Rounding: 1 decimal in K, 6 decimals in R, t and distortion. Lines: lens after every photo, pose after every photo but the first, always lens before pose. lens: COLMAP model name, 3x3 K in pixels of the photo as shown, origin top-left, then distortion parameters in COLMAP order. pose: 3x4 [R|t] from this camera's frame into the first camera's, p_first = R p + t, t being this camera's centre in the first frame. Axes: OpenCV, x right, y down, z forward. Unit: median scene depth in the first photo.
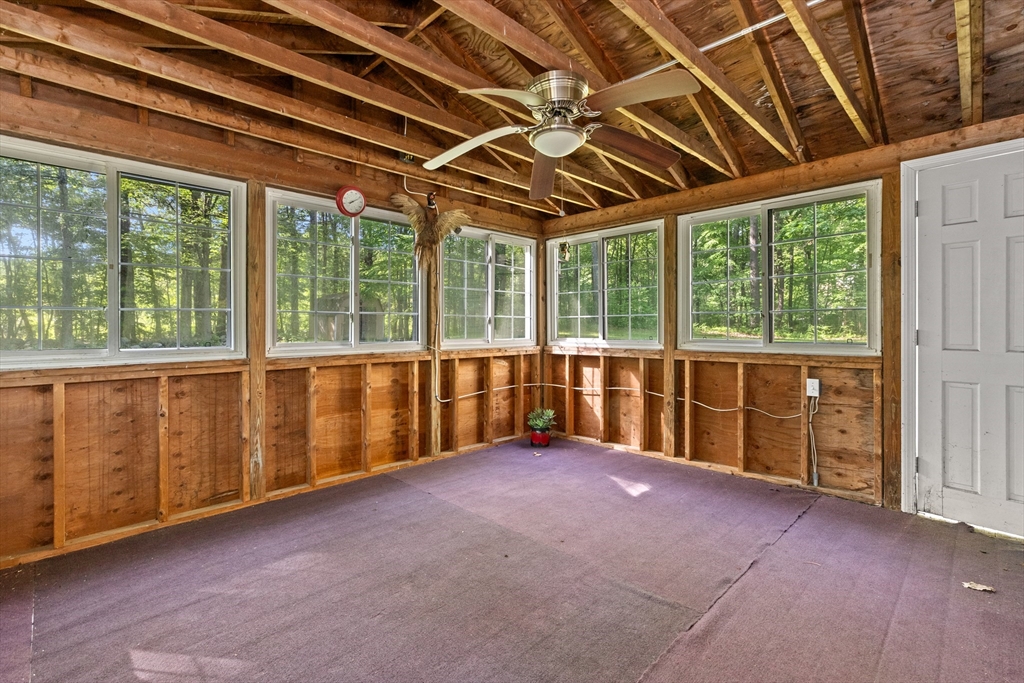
lens RADIAL K [[465.8, 0, 517.6], [0, 465.8, 333.8], [0, 0, 1]] dist [0.006627, -0.002507]
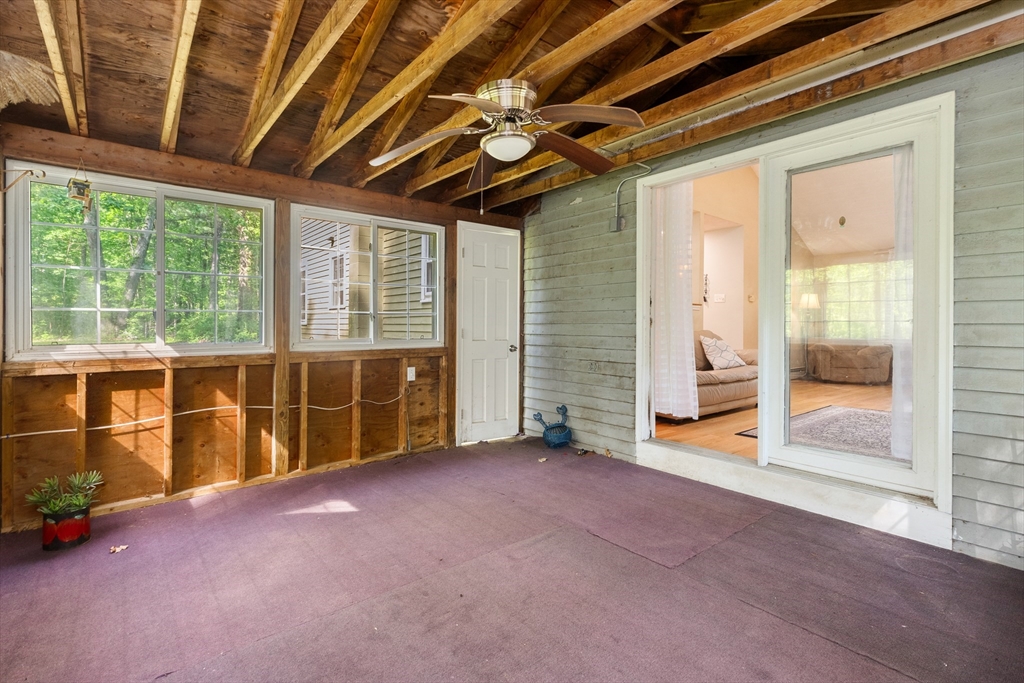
lens RADIAL K [[465.8, 0, 516.2], [0, 465.8, 331.3], [0, 0, 1]] dist [0.006627, -0.002507]
pose [[0.101469, -0.007890, 0.994807, -0.559966], [0.014814, 0.999870, 0.006419, -0.005578], [-0.994728, 0.014086, 0.101573, 0.528540]]
